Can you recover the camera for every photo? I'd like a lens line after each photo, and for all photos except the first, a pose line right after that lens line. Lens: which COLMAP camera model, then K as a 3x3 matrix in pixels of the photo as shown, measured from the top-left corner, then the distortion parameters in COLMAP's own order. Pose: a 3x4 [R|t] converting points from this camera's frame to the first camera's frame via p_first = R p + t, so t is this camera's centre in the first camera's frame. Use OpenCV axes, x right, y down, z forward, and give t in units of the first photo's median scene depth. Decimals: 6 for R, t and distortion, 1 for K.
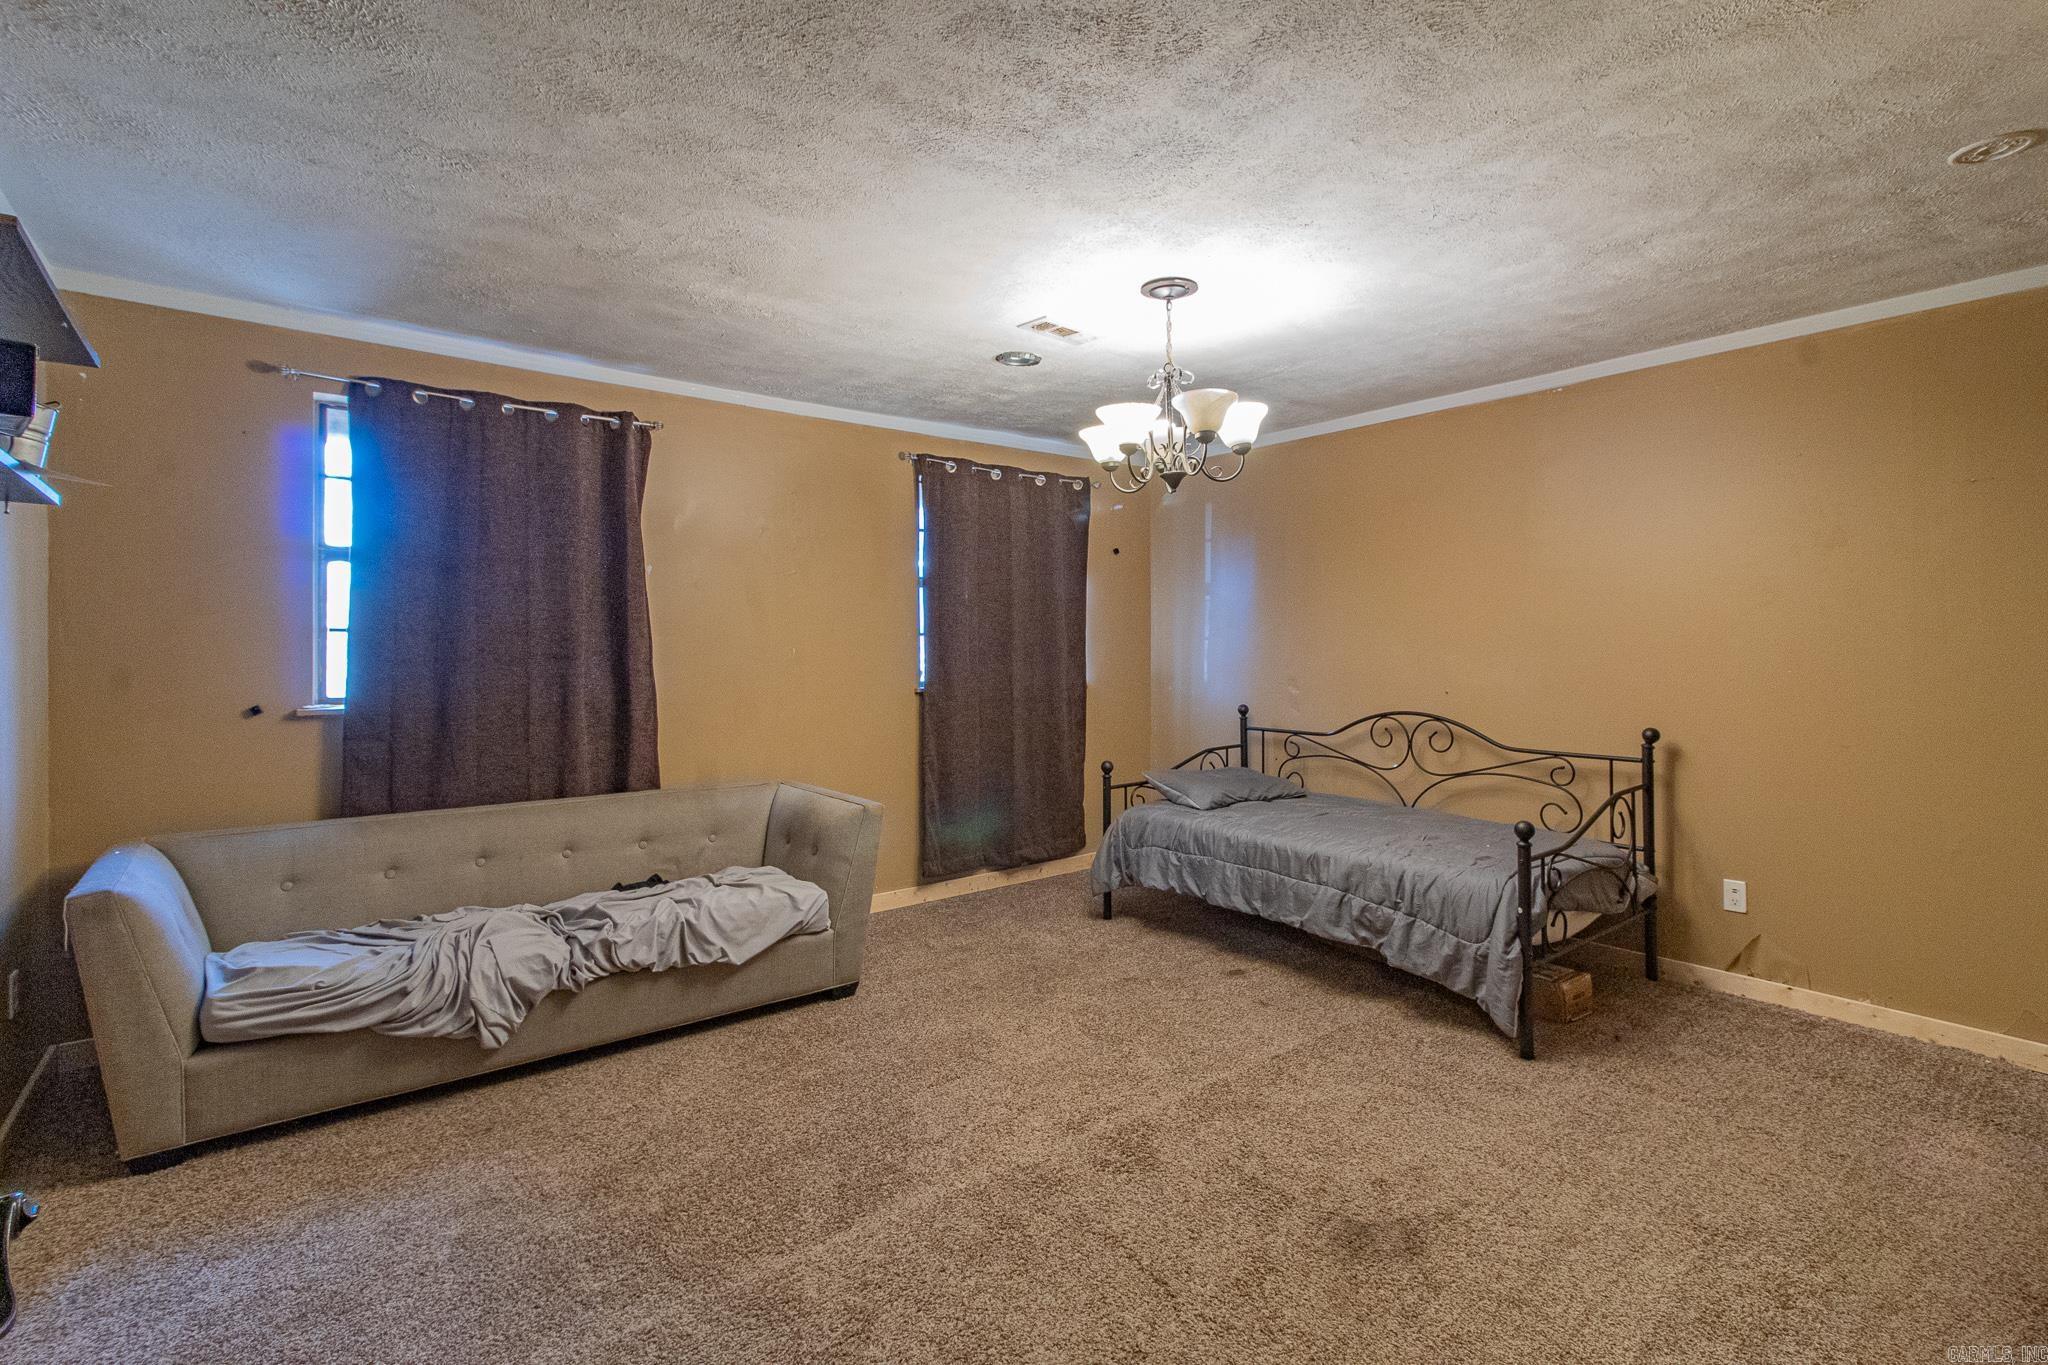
lens RADIAL K [[945.3, 0, 1045.4], [0, 945.3, 657.5], [0, 0, 1]] dist [-0.000883, -0.000117]
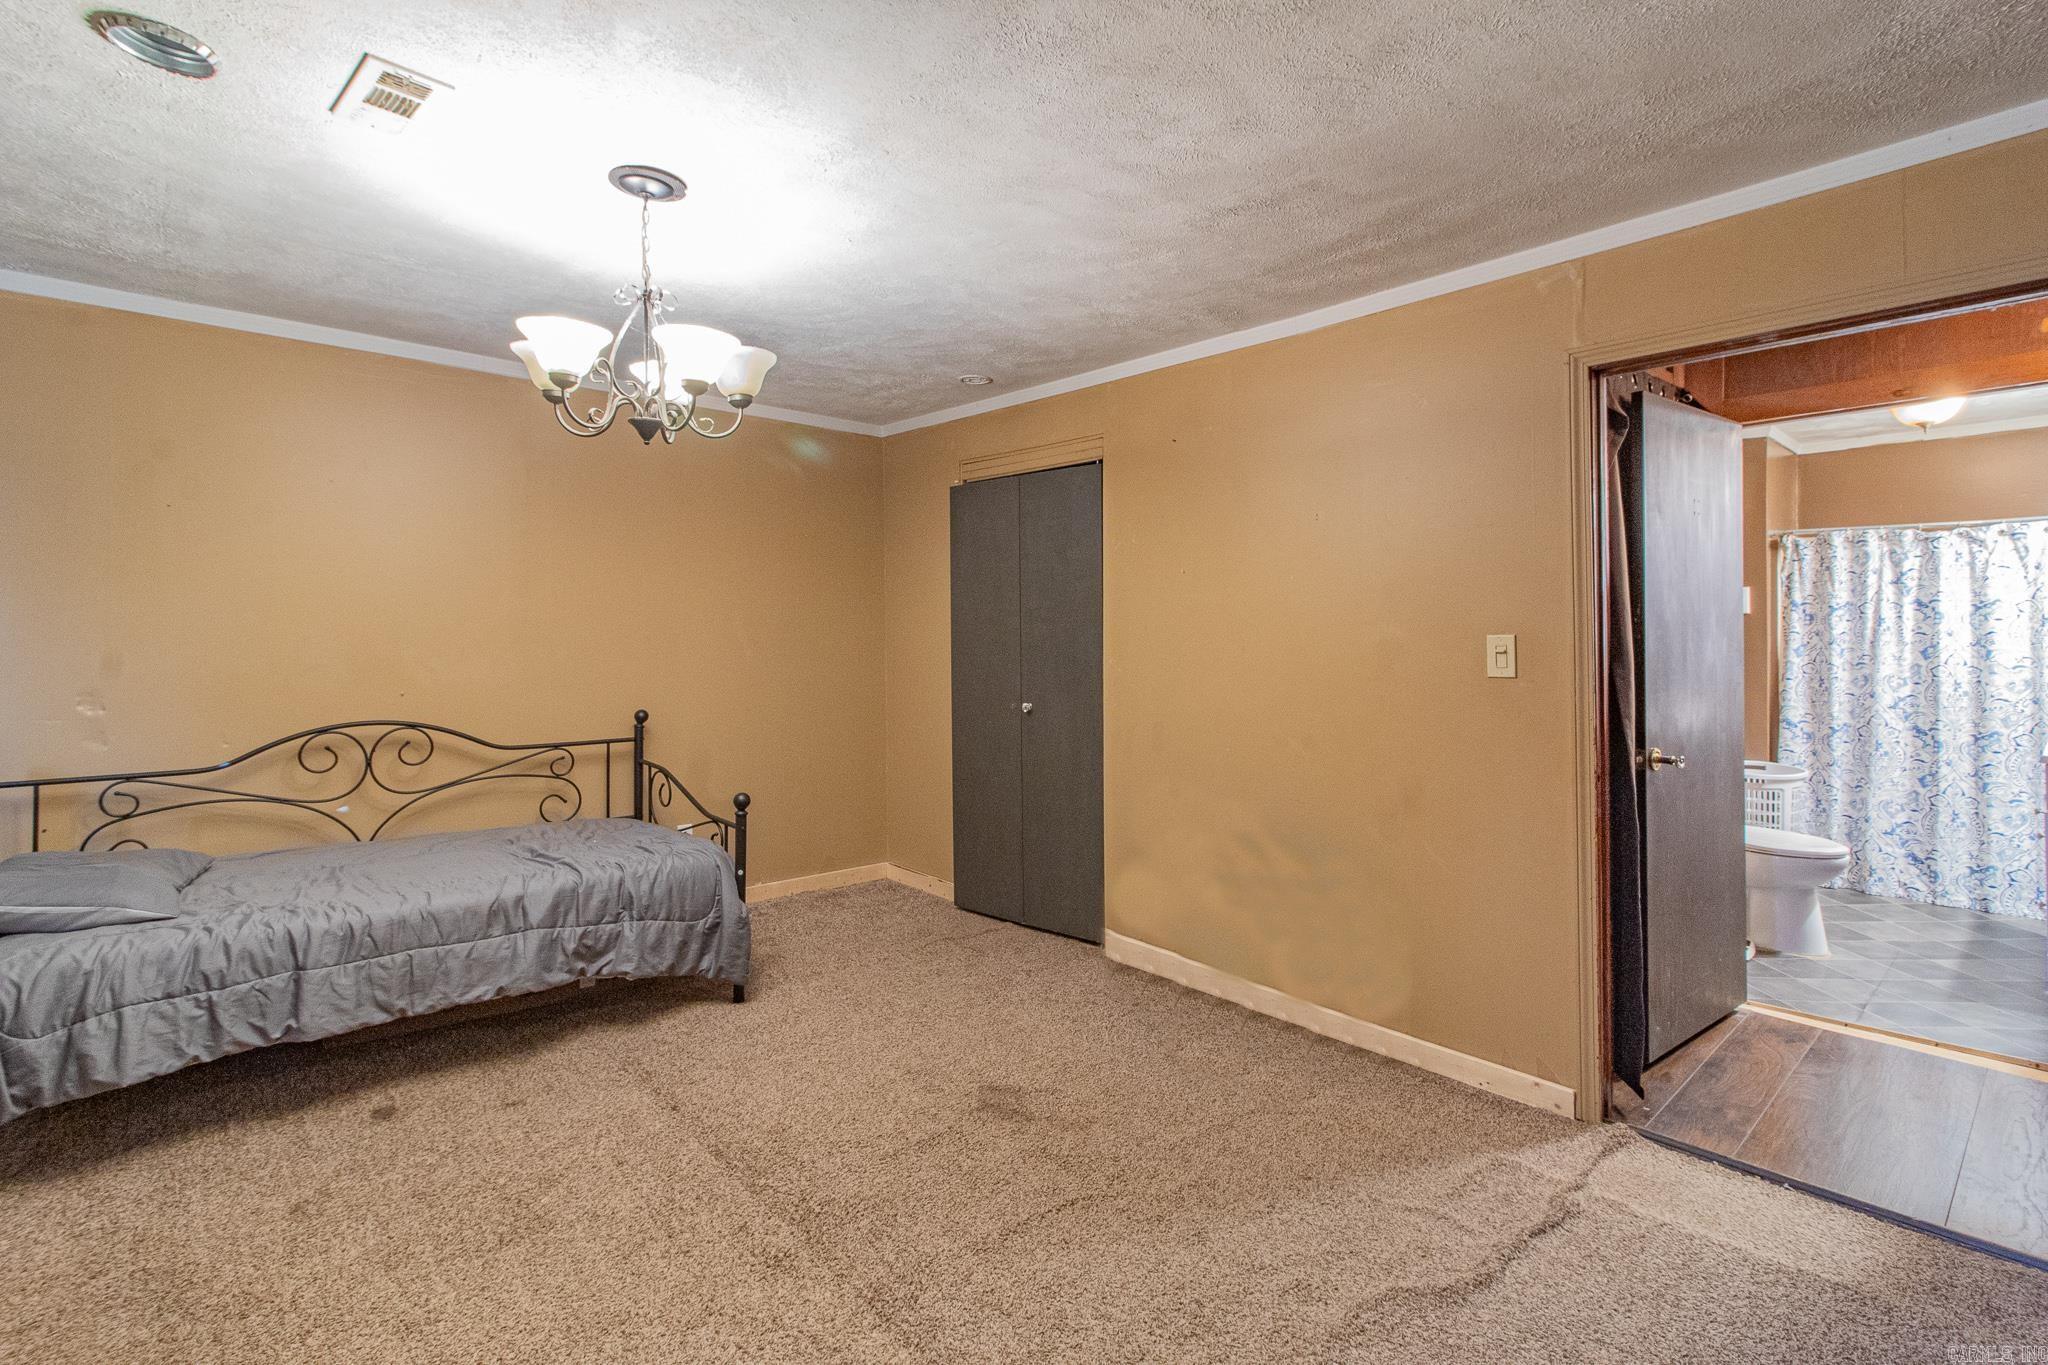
lens RADIAL K [[948.2, 0, 1023.5], [0, 948.2, 644.2], [0, 0, 1]] dist [-0.000455, -0.000068]
pose [[-0.055422, -0.009967, 0.998413, -0.573842], [0.010286, 0.999891, 0.010553, -0.013932], [-0.998410, 0.010855, -0.055313, 0.633909]]
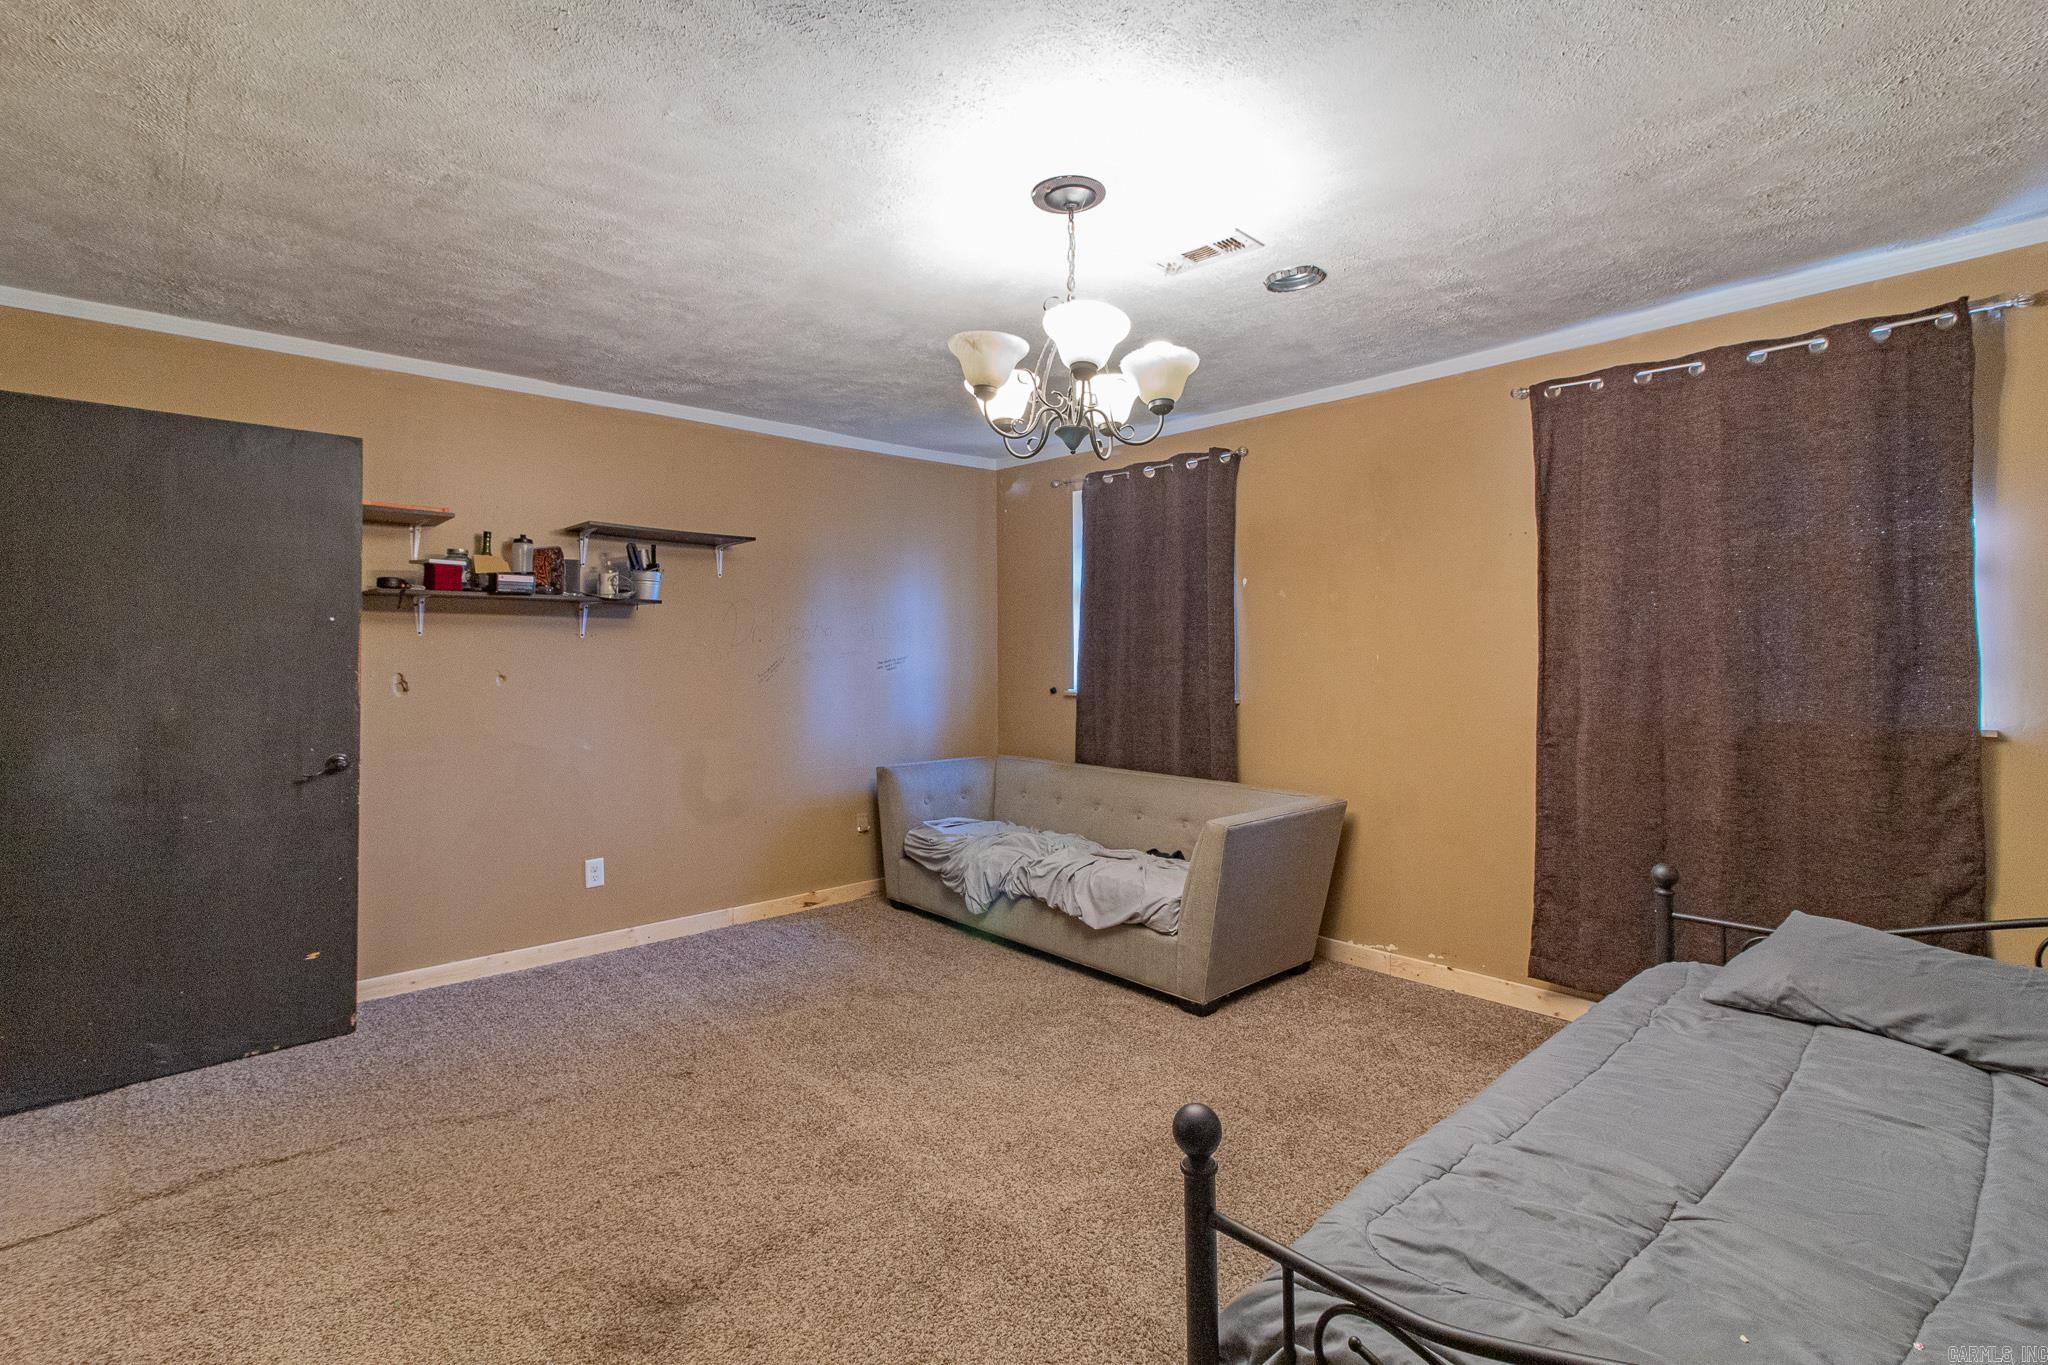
lens RADIAL K [[948.2, 0, 1023.5], [0, 948.2, 644.2], [0, 0, 1]] dist [-0.000455, -0.000068]
pose [[0.065686, -0.007288, -0.997814, 0.768323], [-0.008790, 0.999930, -0.007882, -0.011128], [0.997802, 0.009289, 0.065617, 0.777182]]
